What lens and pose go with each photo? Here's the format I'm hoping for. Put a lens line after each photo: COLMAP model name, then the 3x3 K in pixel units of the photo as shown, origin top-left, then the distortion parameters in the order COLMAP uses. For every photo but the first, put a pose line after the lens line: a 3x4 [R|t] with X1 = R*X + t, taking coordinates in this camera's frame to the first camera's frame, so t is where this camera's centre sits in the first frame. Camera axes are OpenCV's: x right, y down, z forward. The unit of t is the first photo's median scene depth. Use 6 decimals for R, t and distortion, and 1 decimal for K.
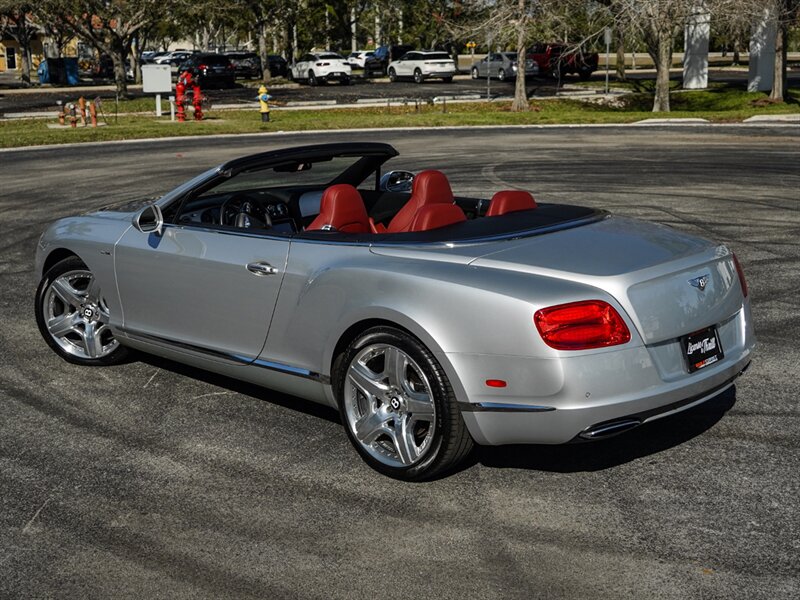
lens RADIAL K [[986.4, 0, 400.0], [0, 986.4, 300.0], [0, 0, 1]] dist [-0.005021, -0.007873]
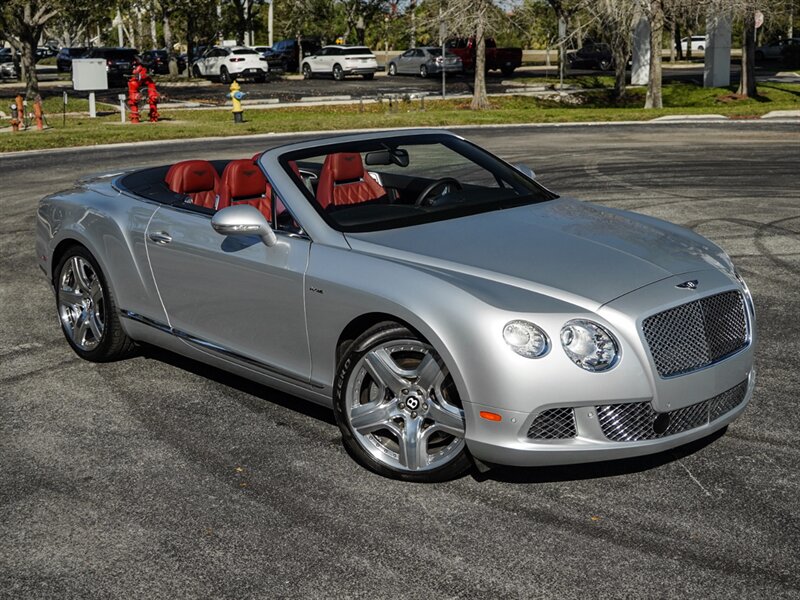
lens RADIAL K [[986.4, 0, 400.0], [0, 986.4, 300.0], [0, 0, 1]] dist [-0.005021, -0.007873]
pose [[0.986637, -0.037237, 0.158619, -0.106941], [0.037069, 0.999305, 0.004021, -0.015298], [-0.158658, 0.001913, 0.987332, 0.080984]]
